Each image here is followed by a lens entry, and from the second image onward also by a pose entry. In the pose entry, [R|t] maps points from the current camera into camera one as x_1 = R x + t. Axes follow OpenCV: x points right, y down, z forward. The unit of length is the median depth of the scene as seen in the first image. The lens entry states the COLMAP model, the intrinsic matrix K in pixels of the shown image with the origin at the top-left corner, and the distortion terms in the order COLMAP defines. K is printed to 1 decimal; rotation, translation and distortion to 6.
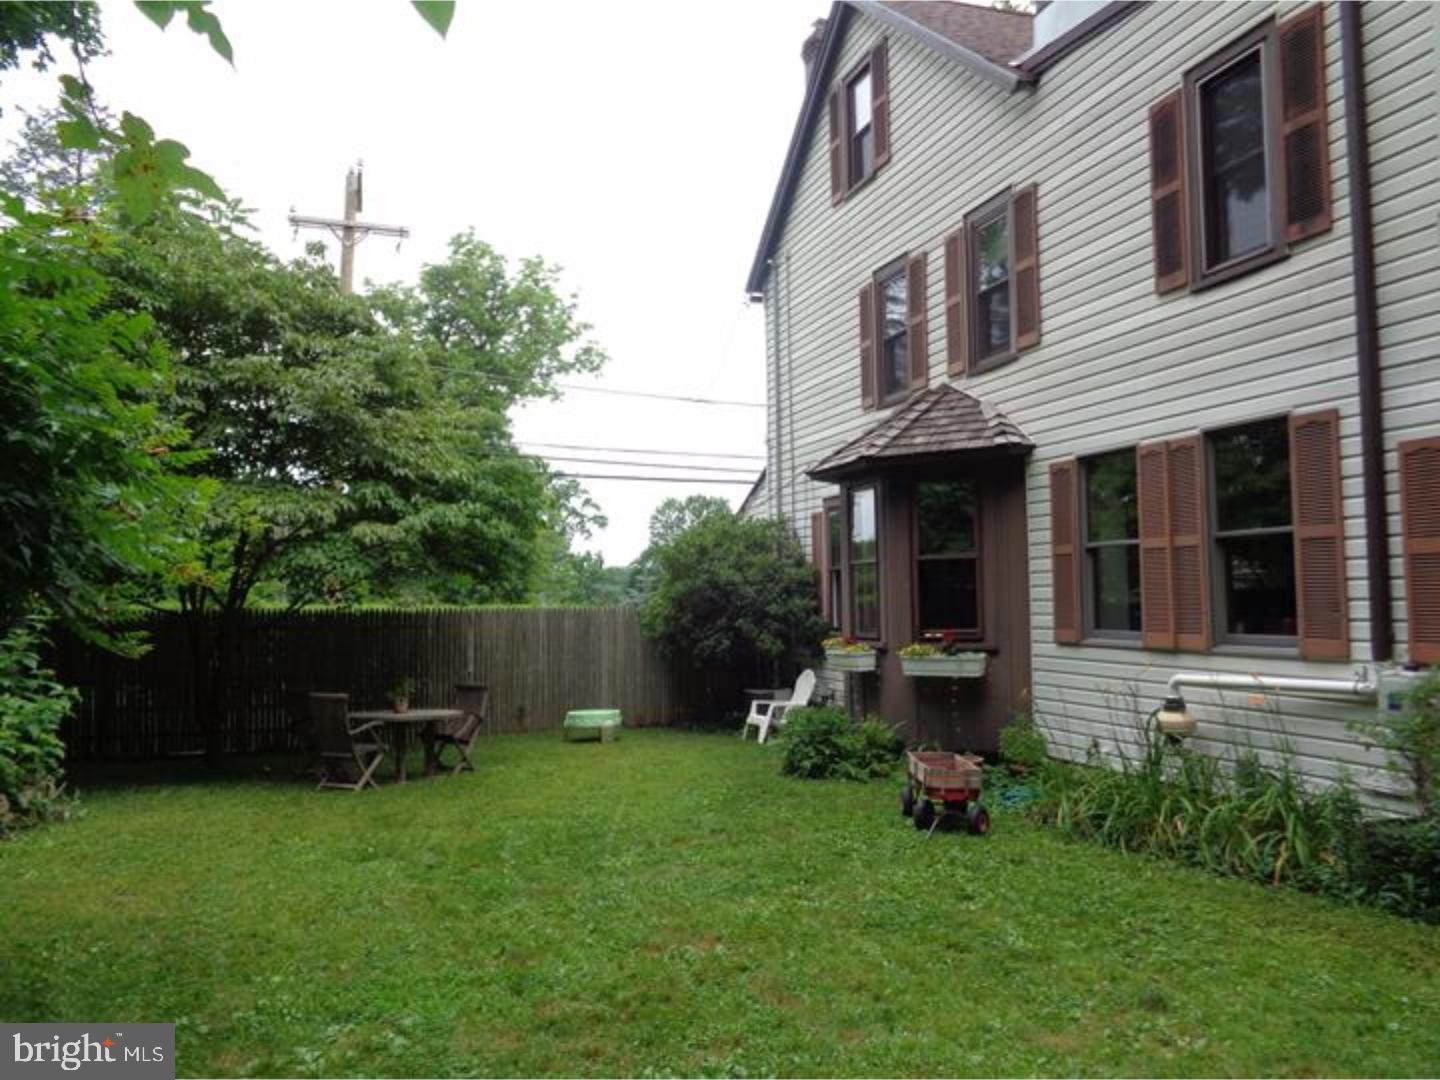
lens RADIAL K [[1142.2, 0, 718.9], [0, 1142.2, 537.5], [0, 0, 1]] dist [0.004262, -0.006404]
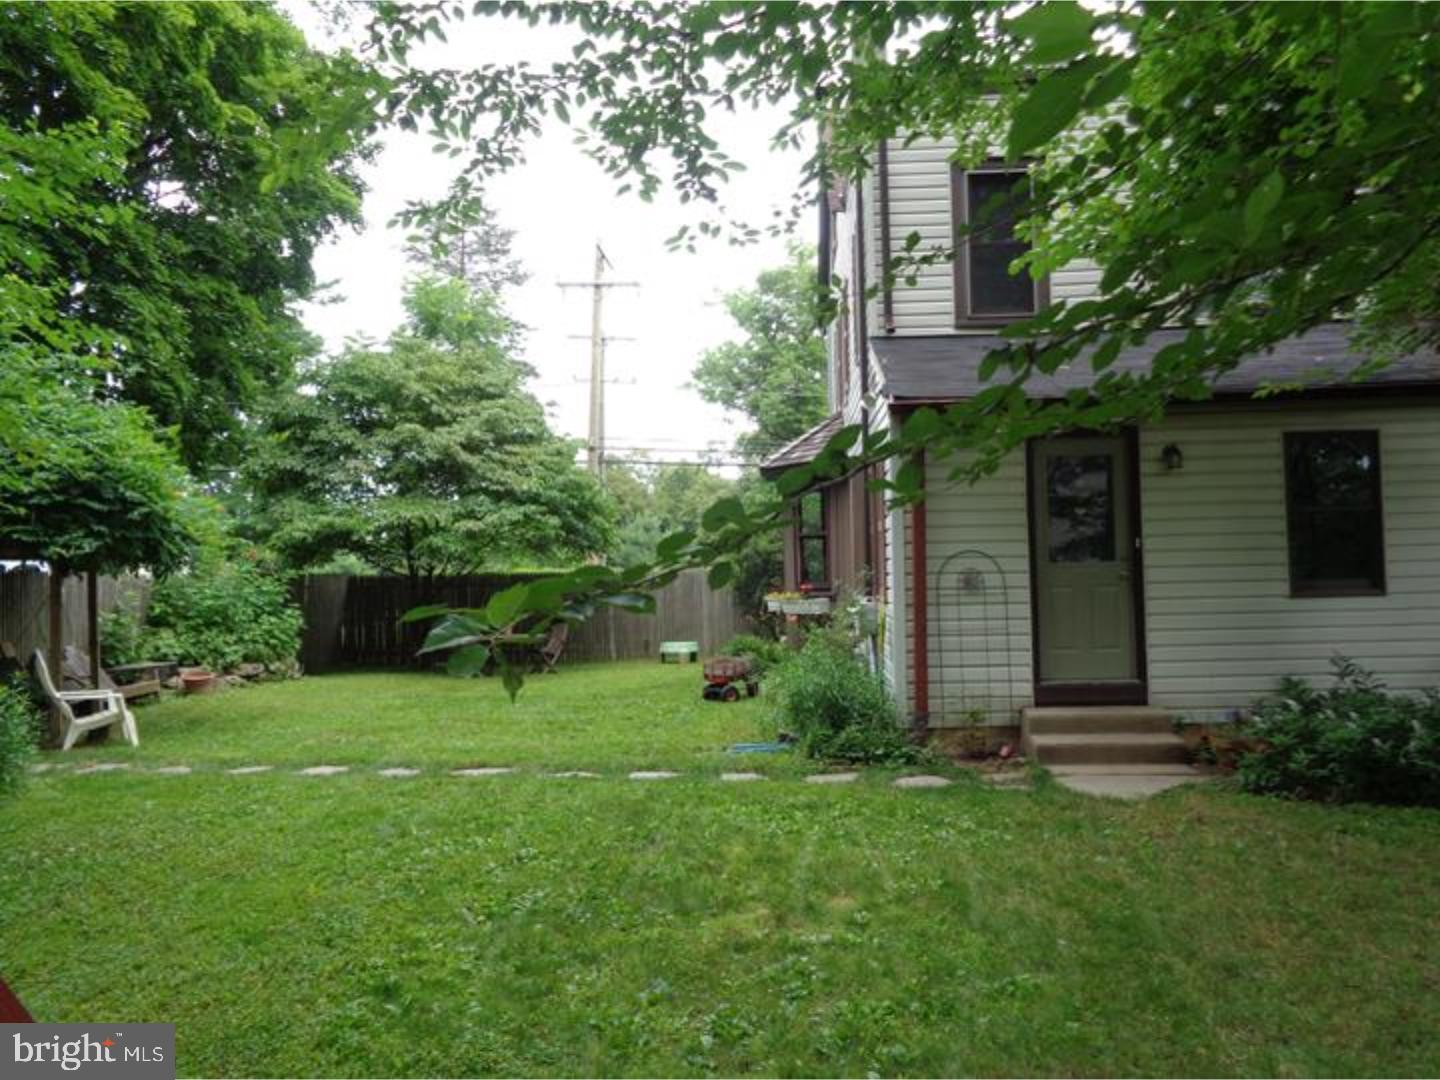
lens RADIAL K [[1142.2, 0, 722.6], [0, 1142.2, 540.1], [0, 0, 1]] dist [0.004262, -0.006404]
pose [[0.930865, -0.015329, -0.365040, 0.618131], [0.027334, 0.999241, 0.027740, -0.018595], [0.364338, -0.035801, 0.930578, -0.406556]]
